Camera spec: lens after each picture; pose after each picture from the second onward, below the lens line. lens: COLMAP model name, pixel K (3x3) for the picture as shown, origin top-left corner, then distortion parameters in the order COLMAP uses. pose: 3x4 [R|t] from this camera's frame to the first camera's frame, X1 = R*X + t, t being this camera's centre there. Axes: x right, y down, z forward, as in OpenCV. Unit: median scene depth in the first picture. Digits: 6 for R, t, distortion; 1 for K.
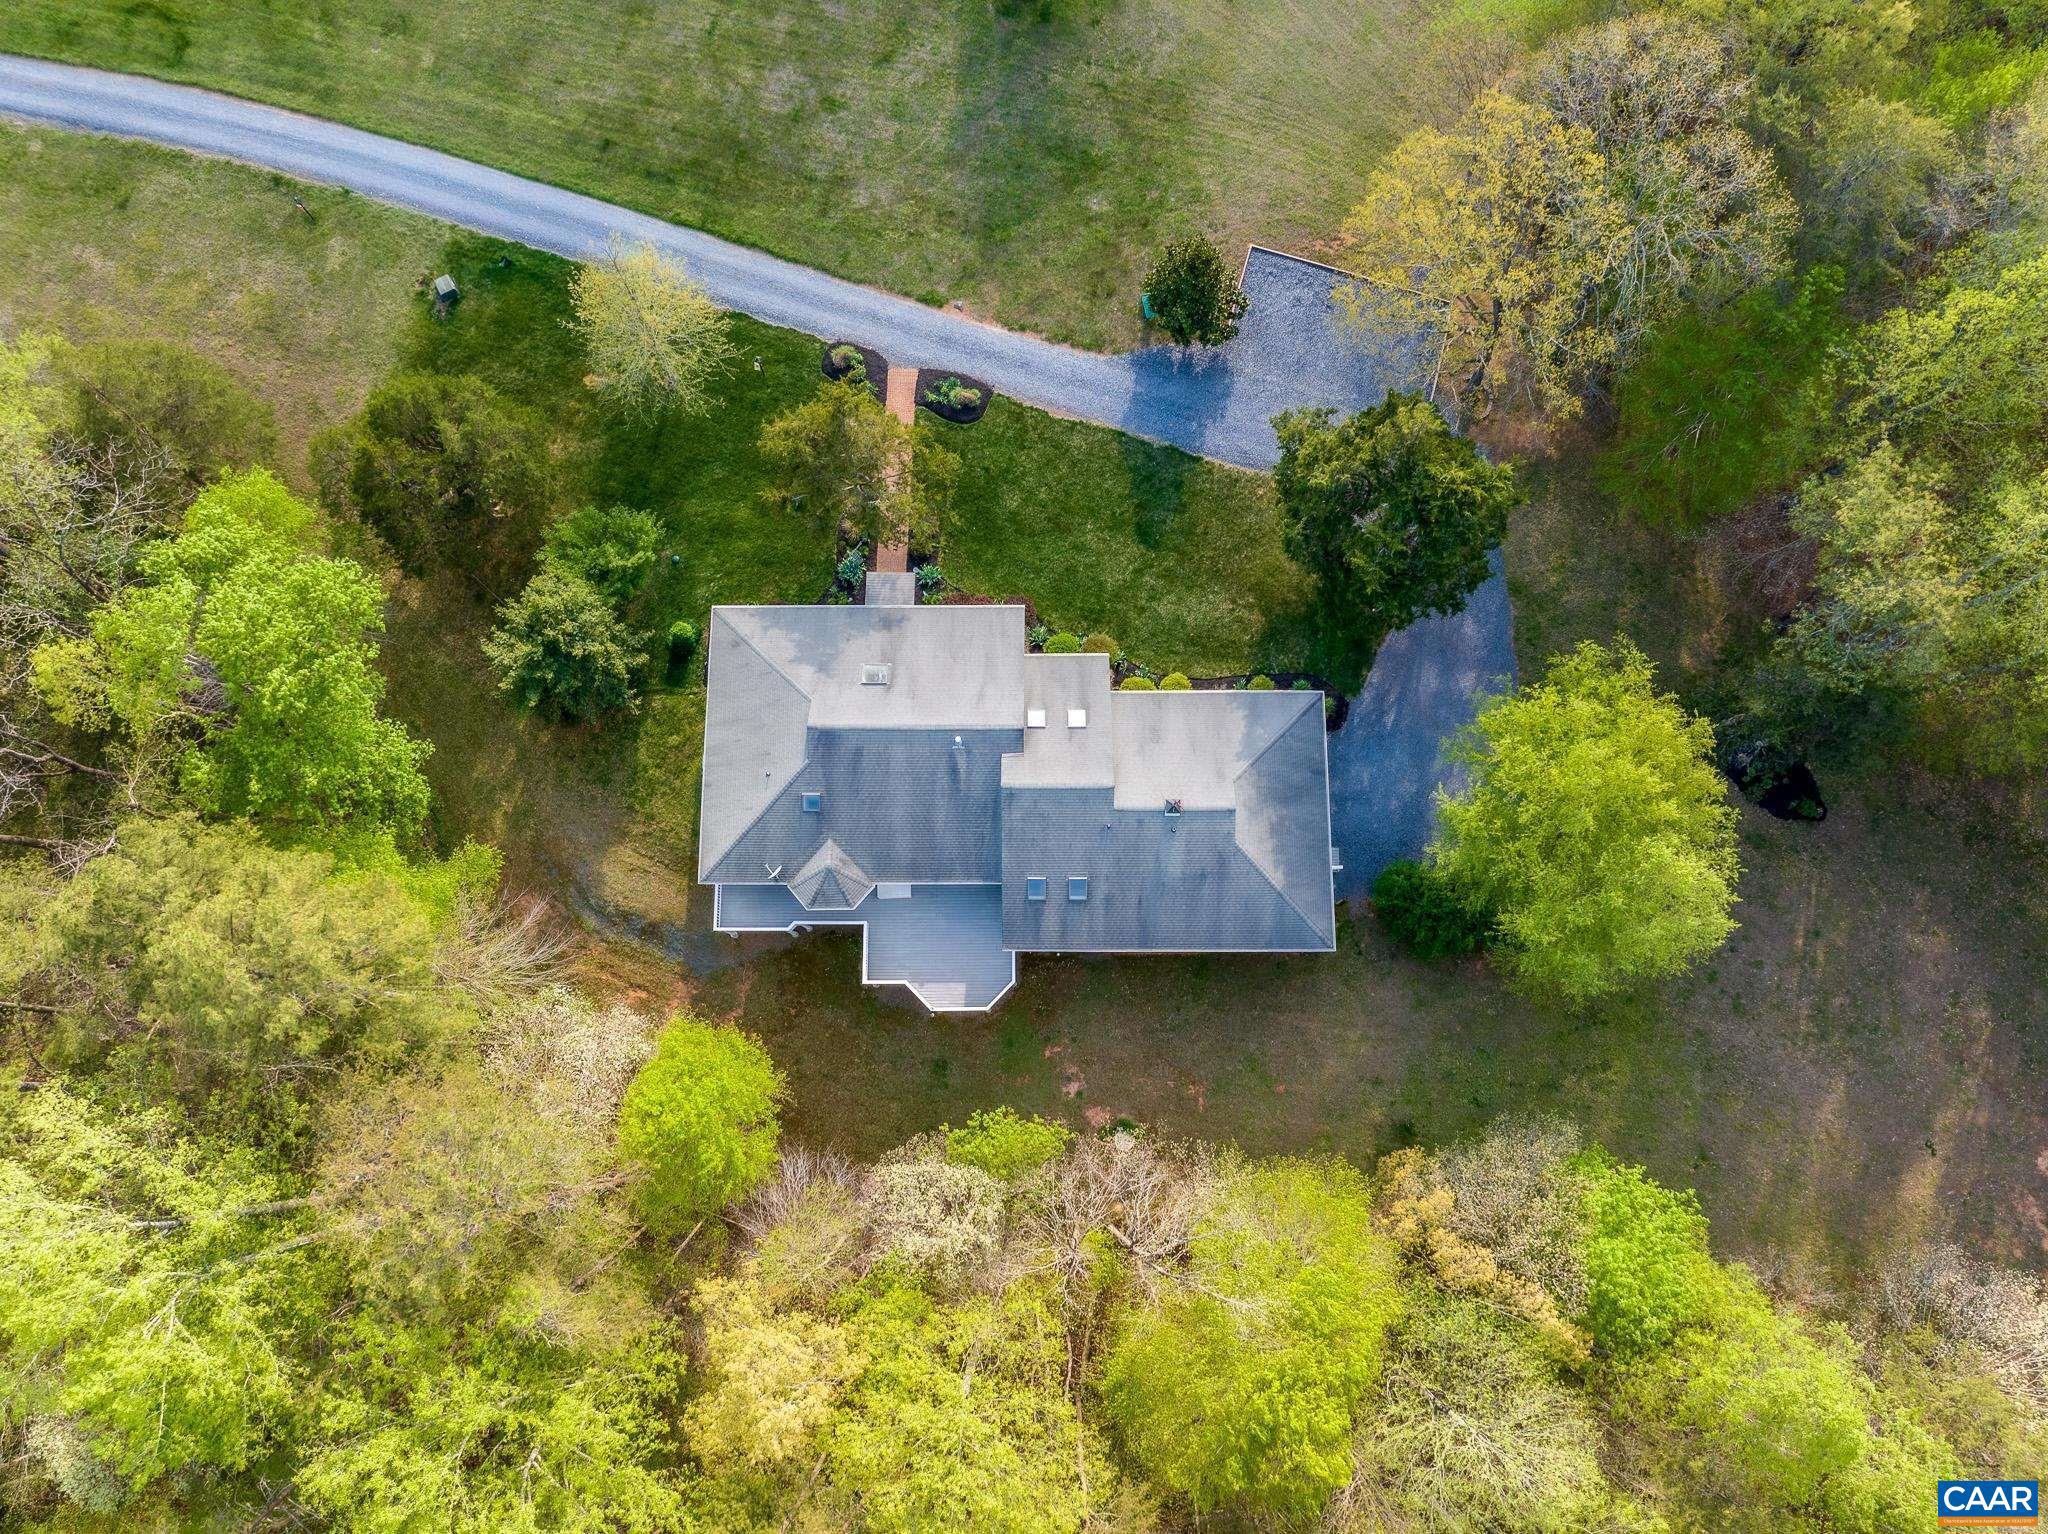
lens RADIAL K [[1443.5, 0, 1024.0], [0, 1443.5, 767.0], [0, 0, 1]] dist [-0.020918, -0.004280]
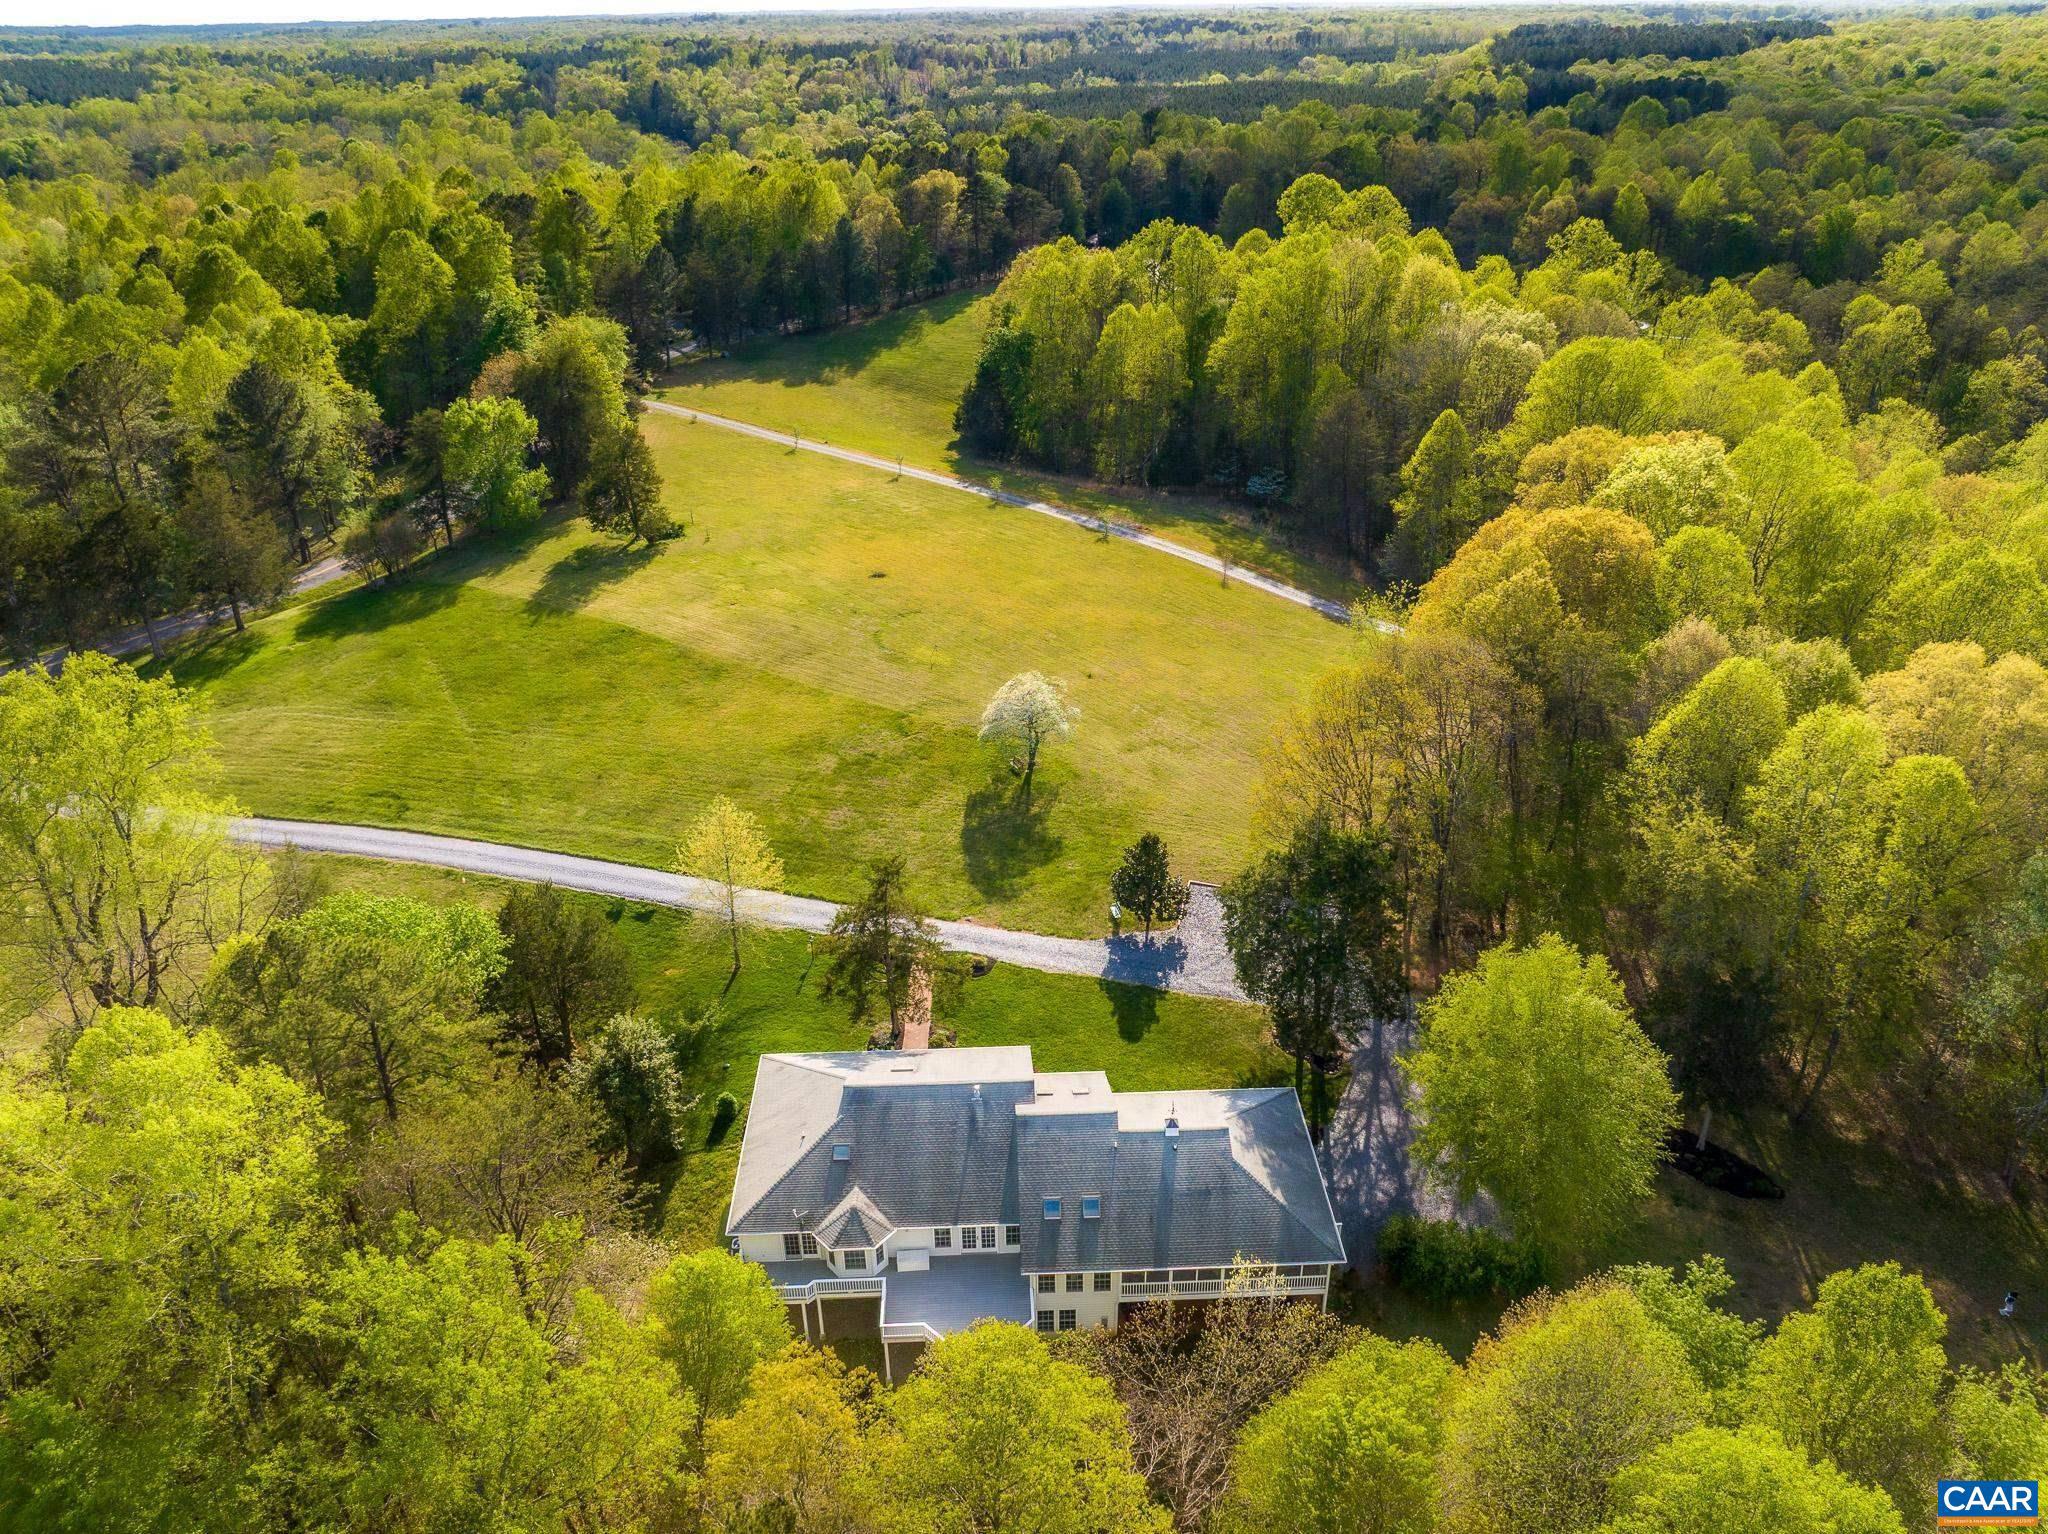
lens RADIAL K [[1410.3, 0, 1024.0], [0, 1410.3, 767.0], [0, 0, 1]] dist [-0.000563, -0.000882]
pose [[0.999458, -0.010883, 0.031083, -0.036263], [0.030499, 0.661996, -0.748886, 0.577179], [-0.012427, 0.749428, 0.661969, 0.068294]]
